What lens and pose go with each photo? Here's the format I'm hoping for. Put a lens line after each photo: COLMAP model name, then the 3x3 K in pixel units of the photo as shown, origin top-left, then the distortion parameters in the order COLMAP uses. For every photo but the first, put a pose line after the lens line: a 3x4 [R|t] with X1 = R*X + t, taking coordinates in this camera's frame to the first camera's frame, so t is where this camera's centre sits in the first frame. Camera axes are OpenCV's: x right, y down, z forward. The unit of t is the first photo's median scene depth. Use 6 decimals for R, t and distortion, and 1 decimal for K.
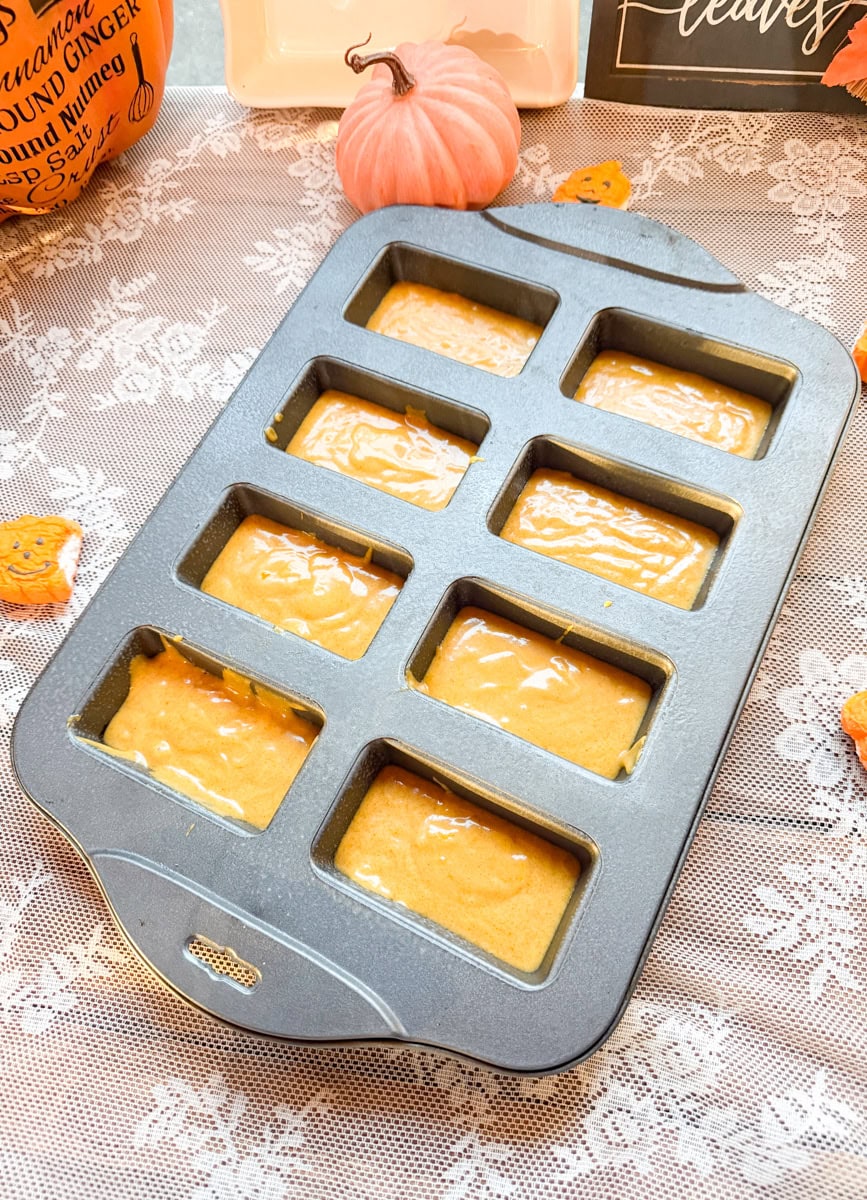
lens RADIAL K [[842.5, 0, 410.9], [0, 842.5, 600.7], [0, 0, 1]] dist [-0.038840, 0.008055]
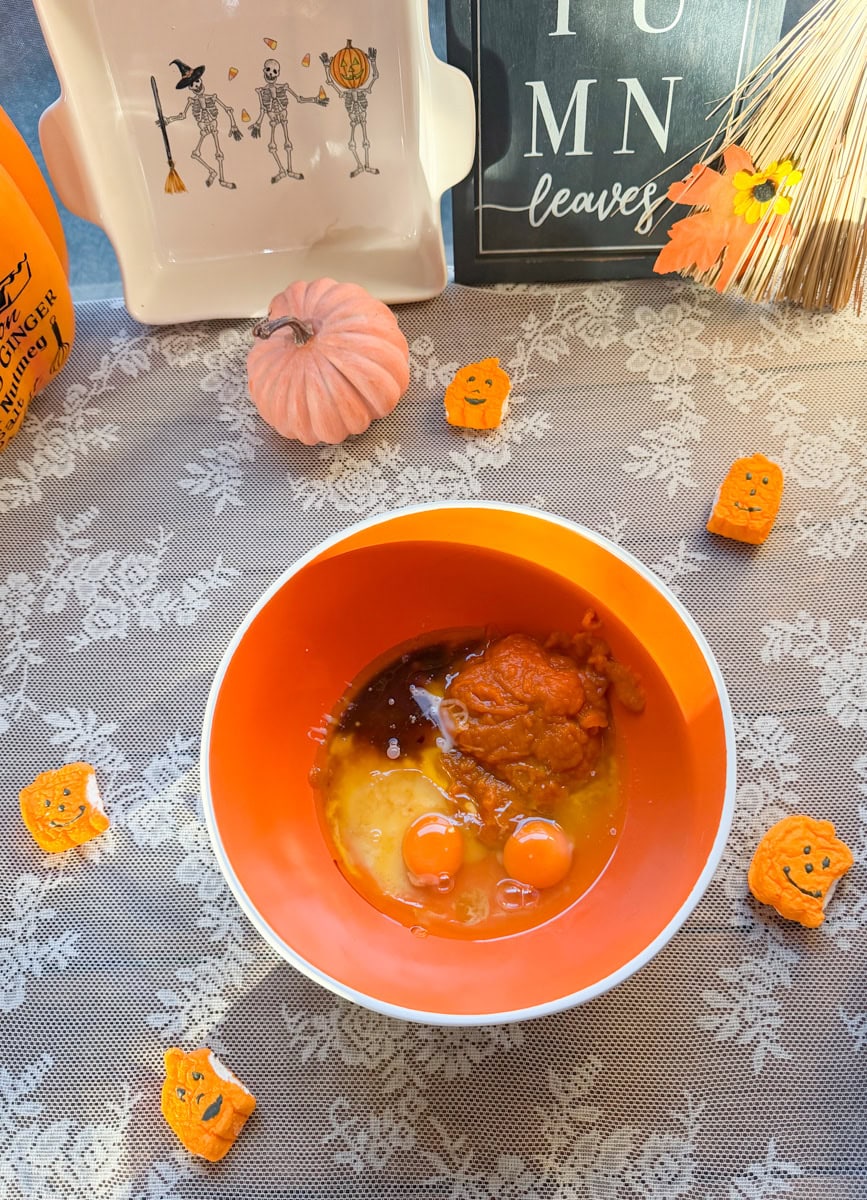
lens RADIAL K [[938.9, 0, 405.9], [0, 938.9, 592.2], [0, 0, 1]] dist [0.072520, -0.149518]
pose [[0.982001, -0.163147, 0.095165, -0.048329], [0.162837, 0.986591, 0.011067, -0.237792], [-0.095695, 0.004628, 0.995400, -0.275519]]
